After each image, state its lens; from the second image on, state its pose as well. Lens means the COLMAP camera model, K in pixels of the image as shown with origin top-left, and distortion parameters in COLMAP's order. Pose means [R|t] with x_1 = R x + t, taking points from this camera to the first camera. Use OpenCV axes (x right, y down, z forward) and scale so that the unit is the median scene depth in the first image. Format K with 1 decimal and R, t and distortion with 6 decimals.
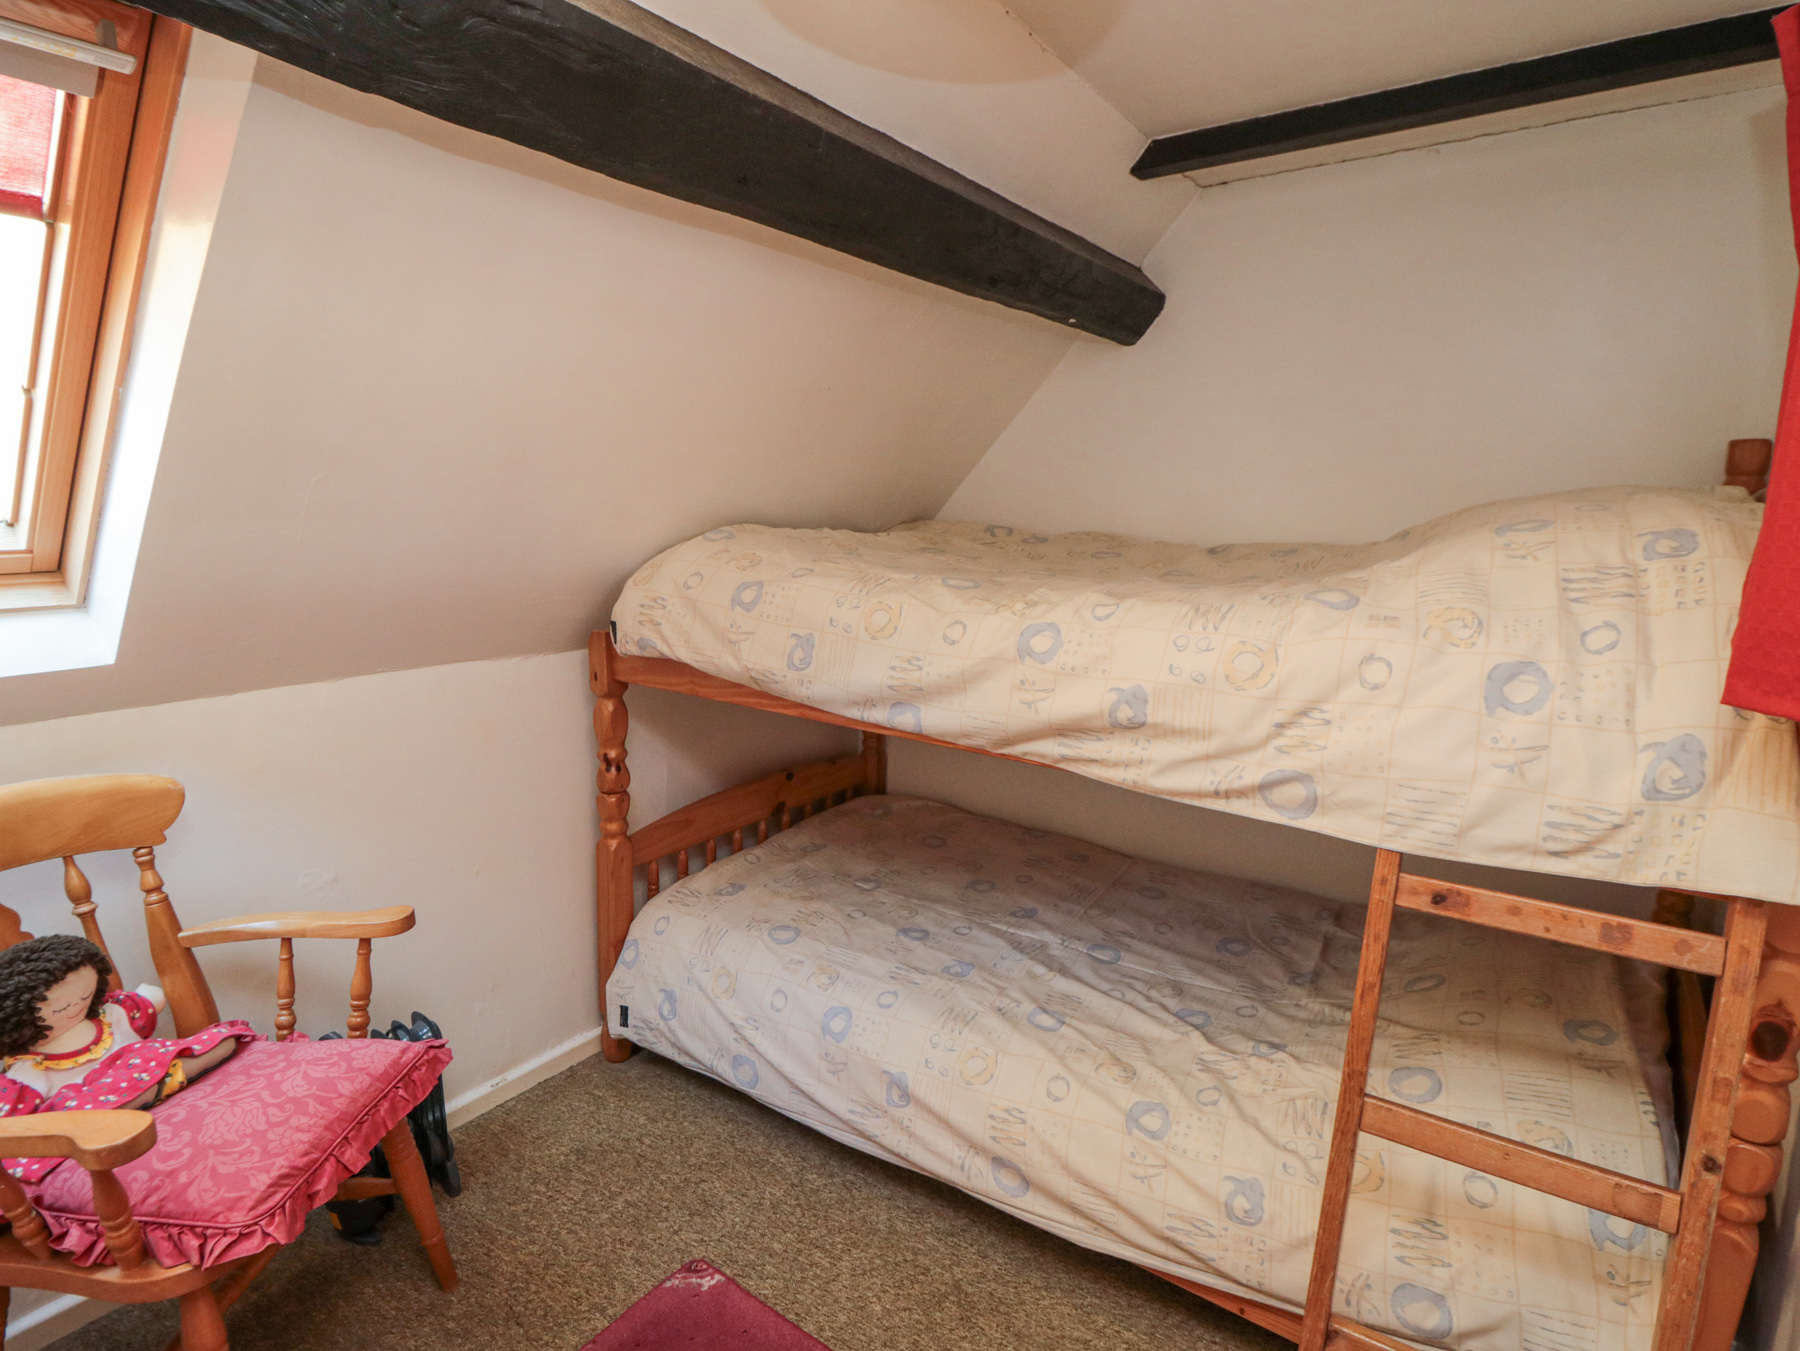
lens RADIAL K [[939.1, 0, 933.1], [0, 939.1, 666.2], [0, 0, 1]] dist [0.007303, -0.016842]
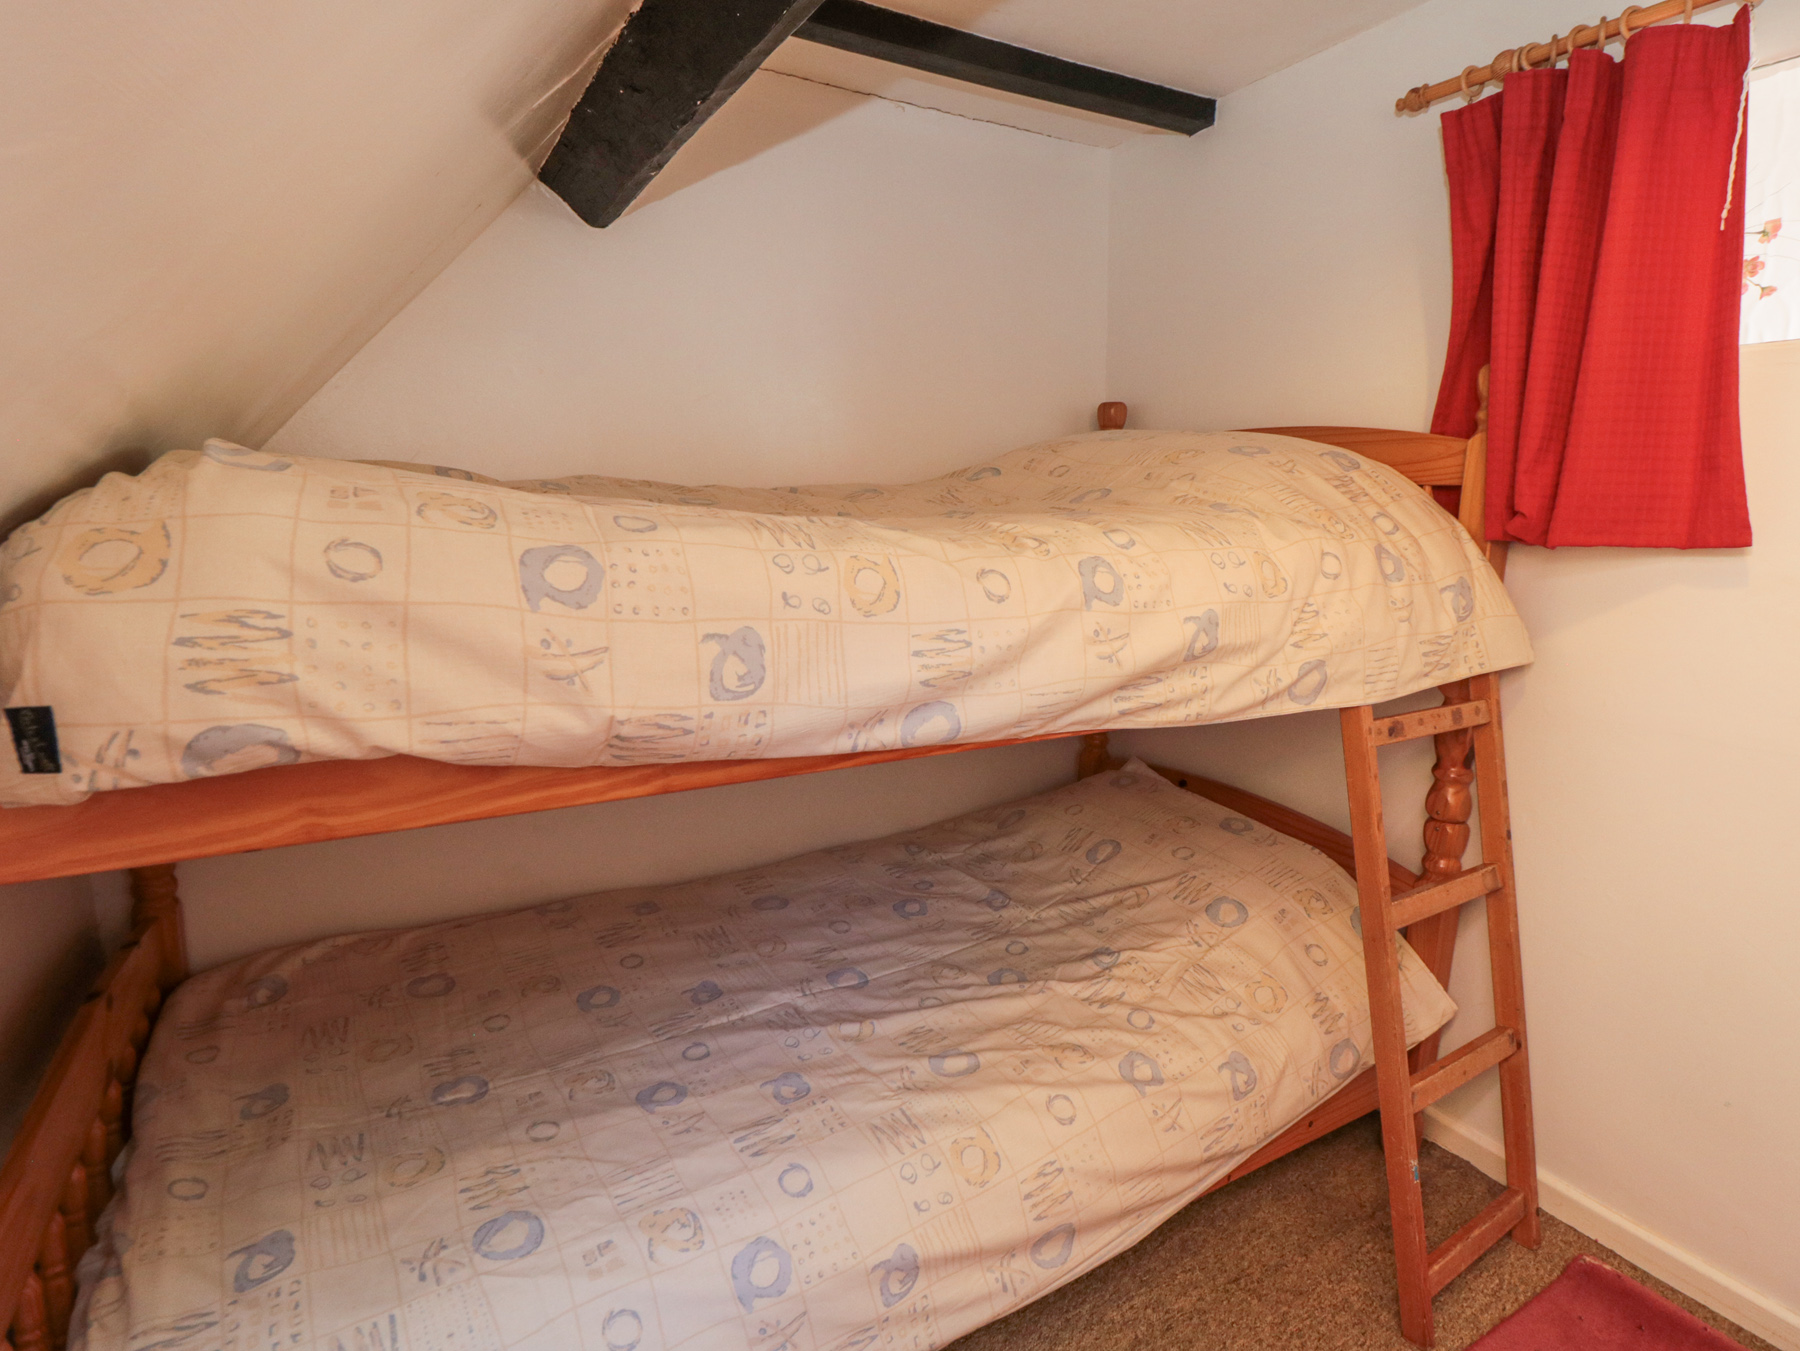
lens RADIAL K [[939.1, 0, 933.1], [0, 939.1, 666.2], [0, 0, 1]] dist [0.007303, -0.016842]
pose [[0.424863, -0.173759, 0.888425, -0.603638], [0.155730, 0.980804, 0.117354, -0.062631], [-0.891762, 0.088495, 0.443767, 0.691502]]
